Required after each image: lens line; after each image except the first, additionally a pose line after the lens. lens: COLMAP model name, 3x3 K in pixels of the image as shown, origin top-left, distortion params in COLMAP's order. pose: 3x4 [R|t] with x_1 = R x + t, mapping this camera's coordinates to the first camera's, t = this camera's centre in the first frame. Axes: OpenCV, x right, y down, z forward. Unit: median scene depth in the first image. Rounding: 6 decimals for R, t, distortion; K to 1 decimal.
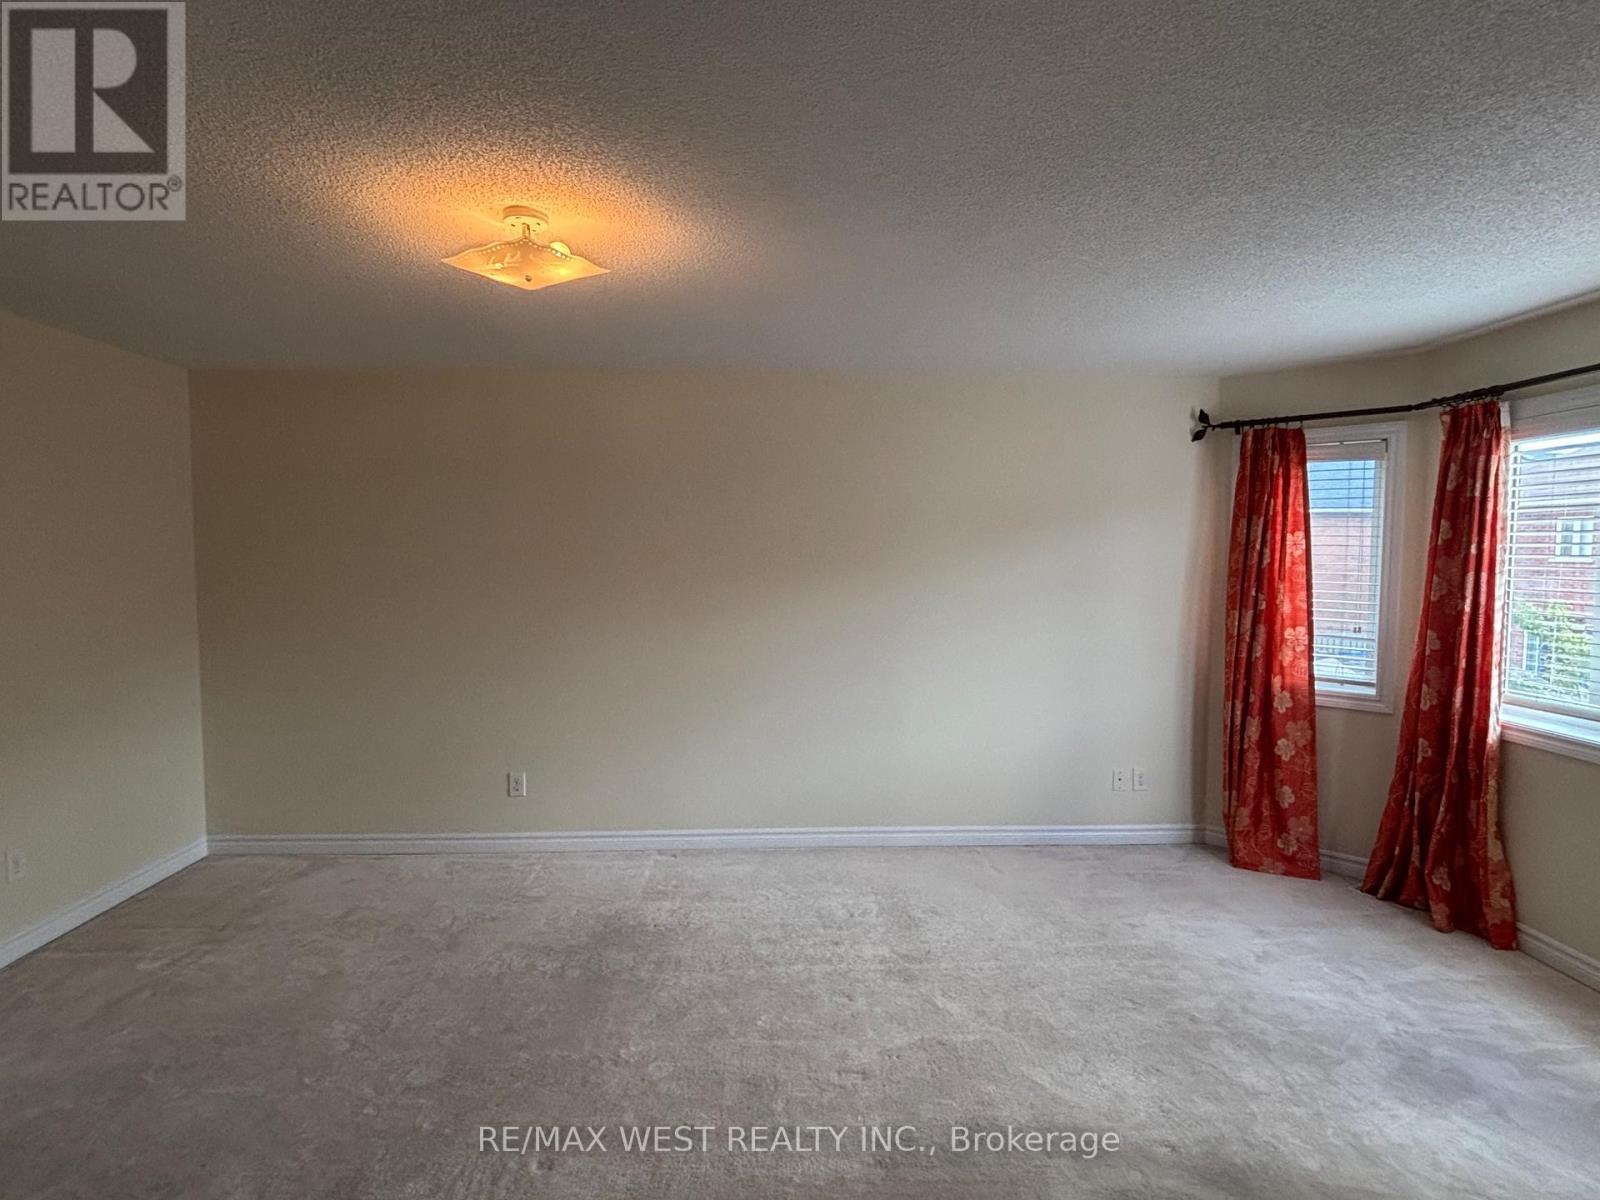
lens RADIAL K [[861.0, 0, 799.3], [0, 861.0, 589.2], [0, 0, 1]] dist [0.015554, -0.003996]
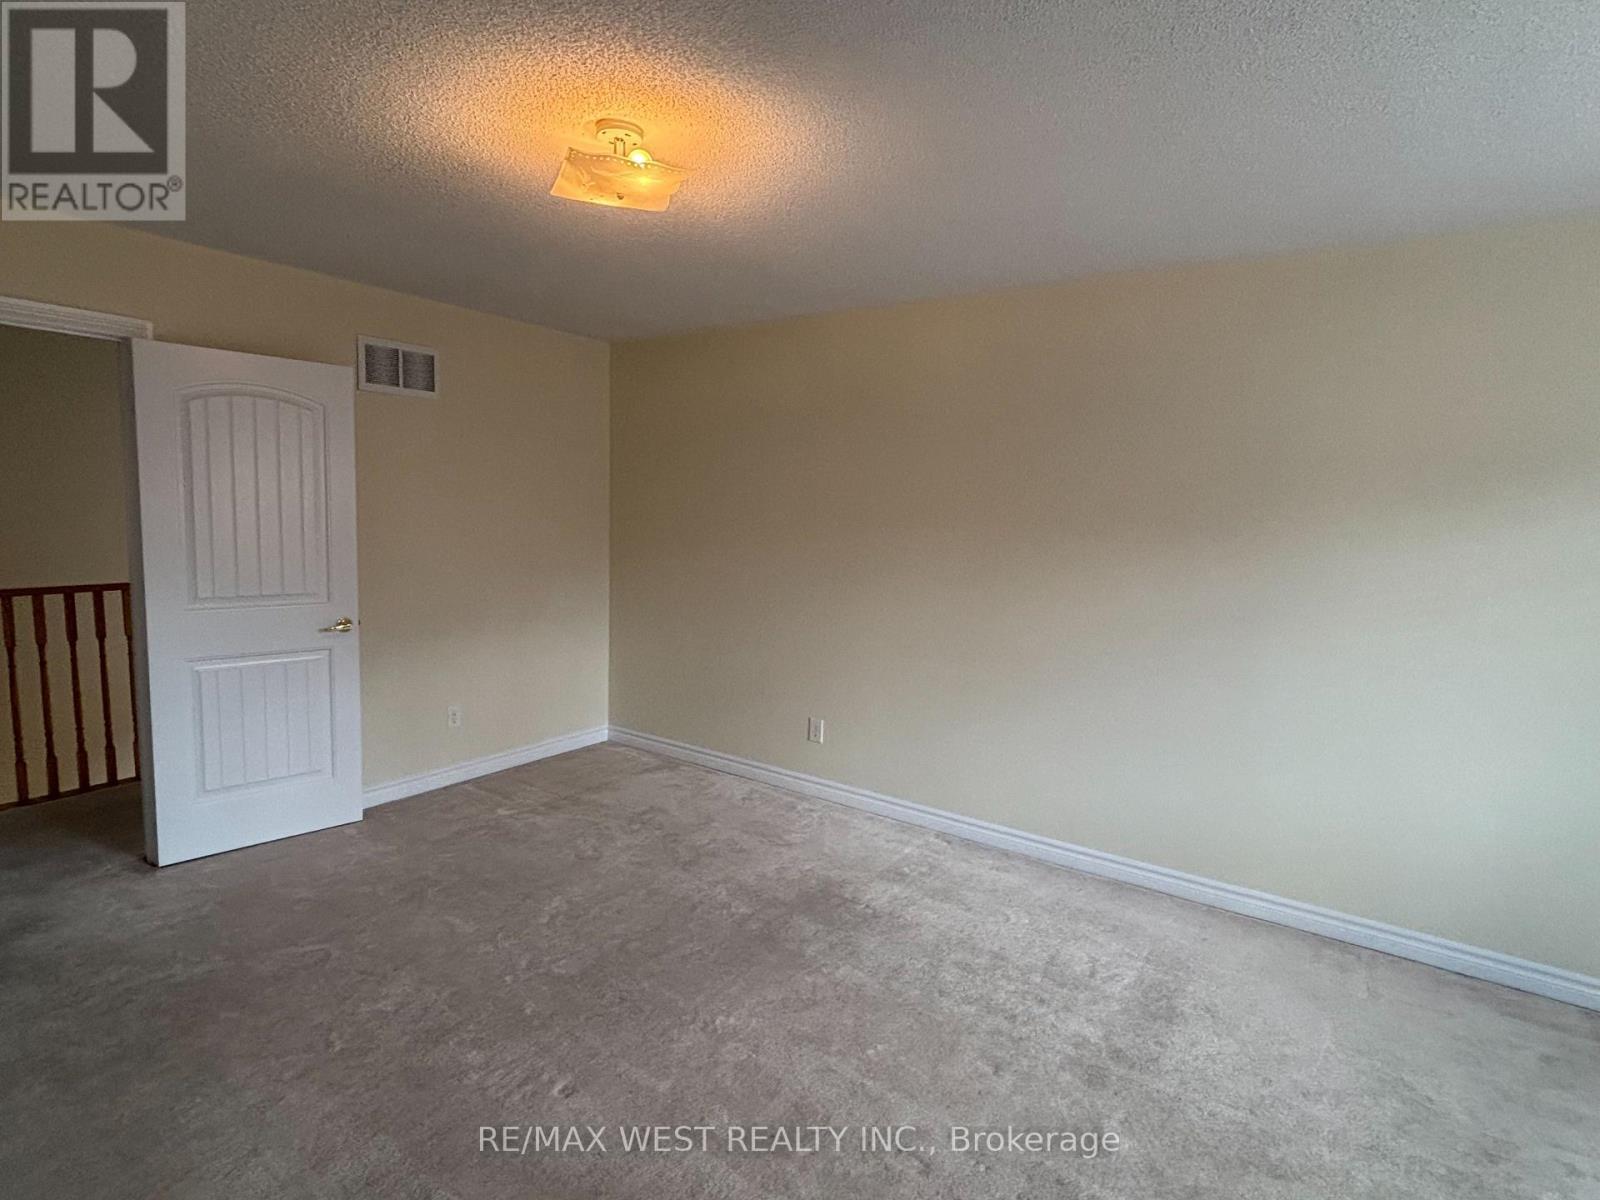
lens RADIAL K [[861.0, 0, 799.5], [0, 861.0, 601.2], [0, 0, 1]] dist [0.015554, -0.003996]
pose [[0.779619, 0.090684, -0.619653, 0.293988], [-0.053326, 0.995480, 0.078593, -0.001263], [0.623979, -0.028229, 0.780931, 0.232666]]
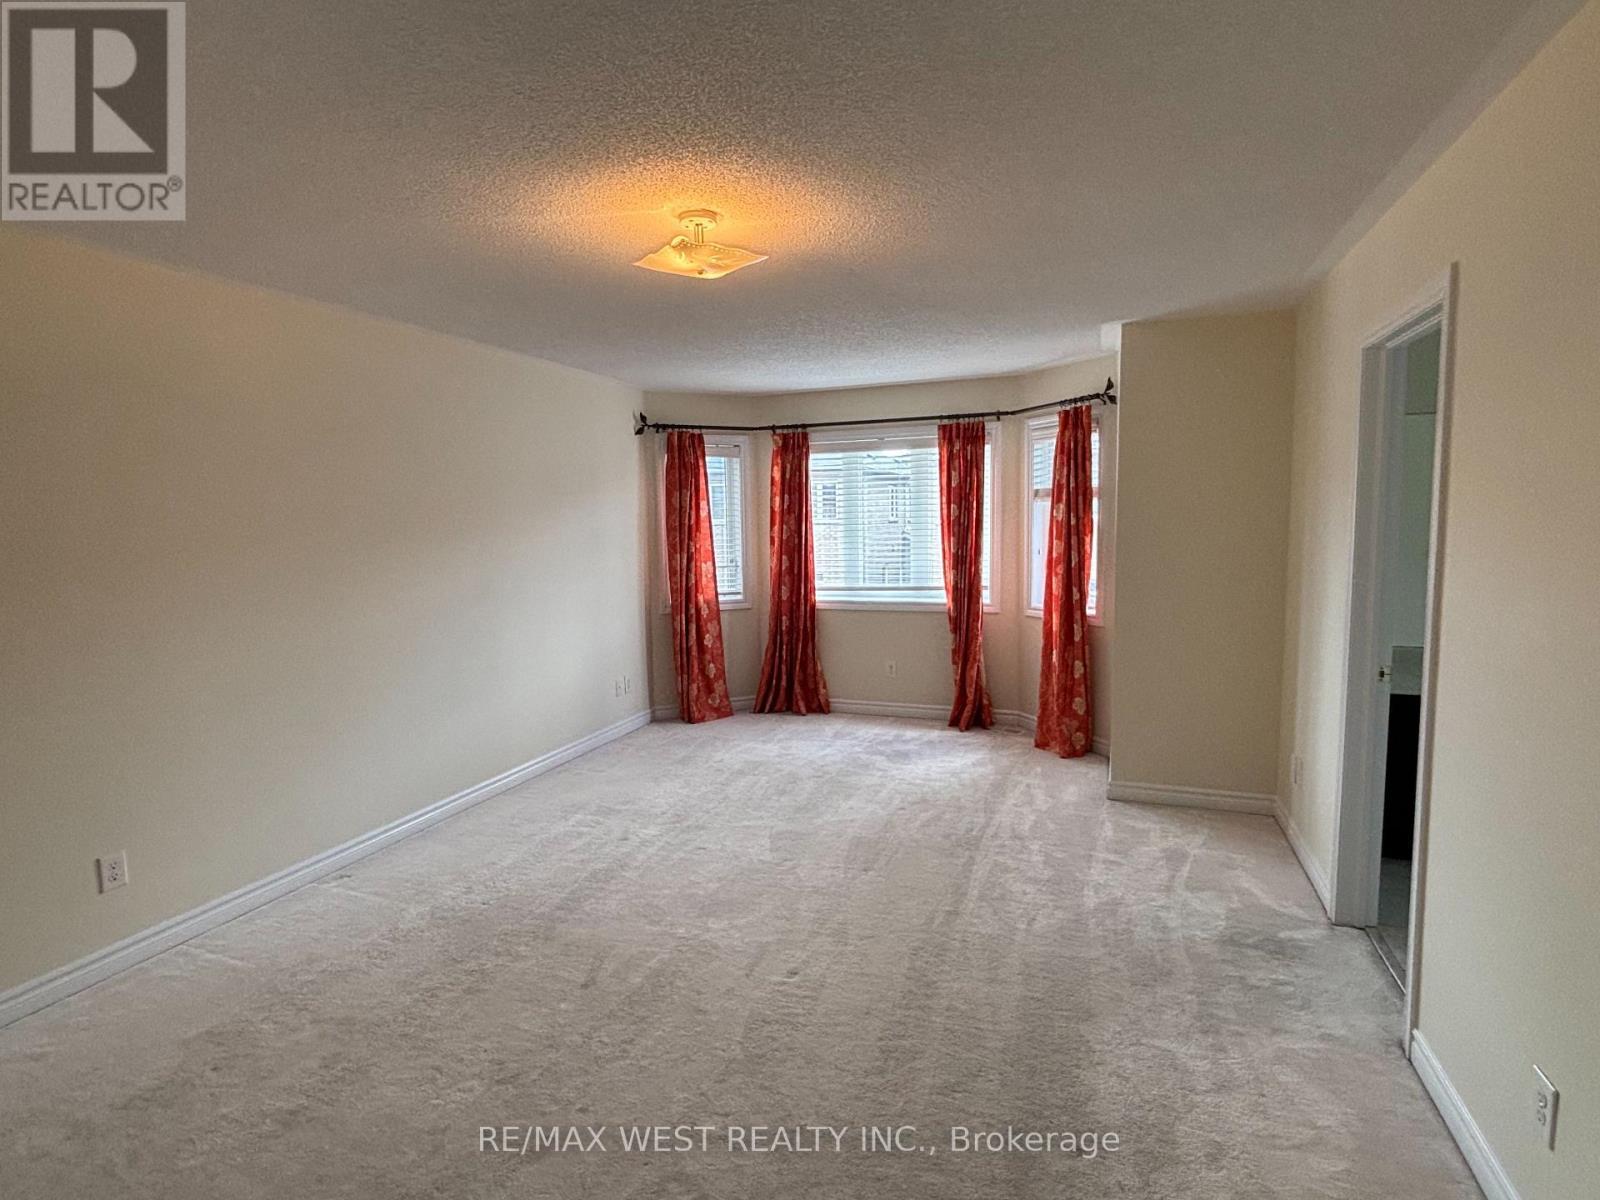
lens RADIAL K [[861.0, 0, 805.9], [0, 861.0, 606.6], [0, 0, 1]] dist [0.015554, -0.003996]
pose [[0.355769, -0.106691, 0.928464, -0.865119], [0.064954, 0.993883, 0.089319, -0.004201], [-0.932314, 0.028530, 0.360523, 0.290463]]
